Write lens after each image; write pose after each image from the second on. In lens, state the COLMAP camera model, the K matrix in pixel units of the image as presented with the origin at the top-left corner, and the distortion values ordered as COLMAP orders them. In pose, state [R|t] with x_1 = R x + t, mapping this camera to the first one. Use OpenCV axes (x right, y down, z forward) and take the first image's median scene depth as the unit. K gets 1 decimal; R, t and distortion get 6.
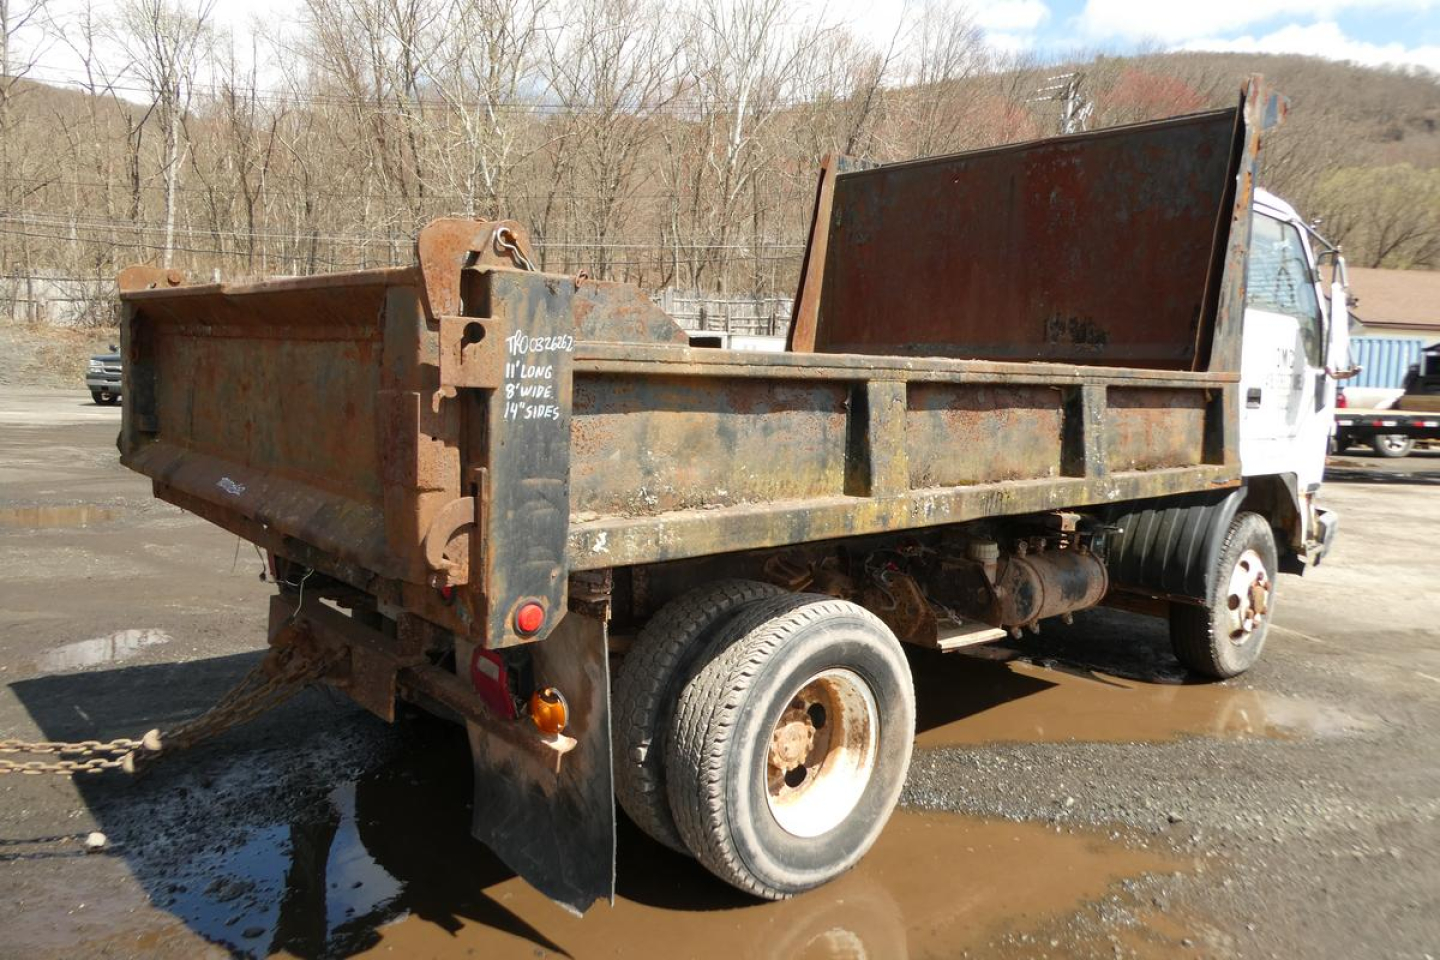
lens RADIAL K [[1025.5, 0, 719.2], [0, 1025.5, 473.3], [0, 0, 1]] dist [0.000577, 0.001851]
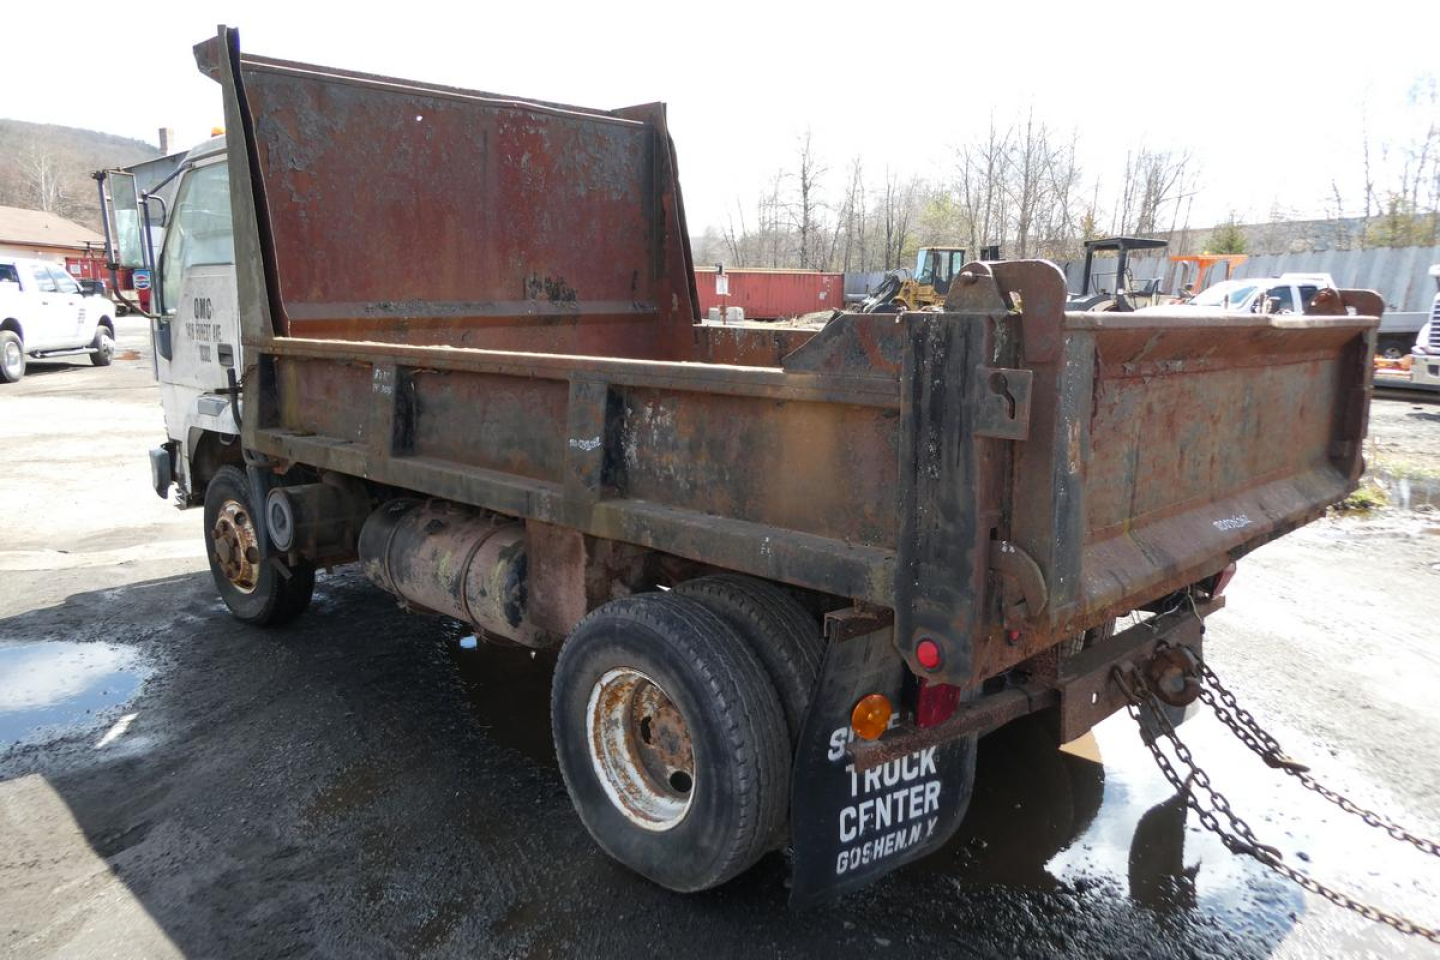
lens RADIAL K [[1025.5, 0, 719.2], [0, 1025.5, 473.3], [0, 0, 1]] dist [0.000577, 0.001851]
pose [[-0.062302, -0.203399, 0.977112, -0.785615], [0.096318, 0.973219, 0.208730, -0.159565], [-0.993399, 0.107118, -0.041043, 0.886686]]
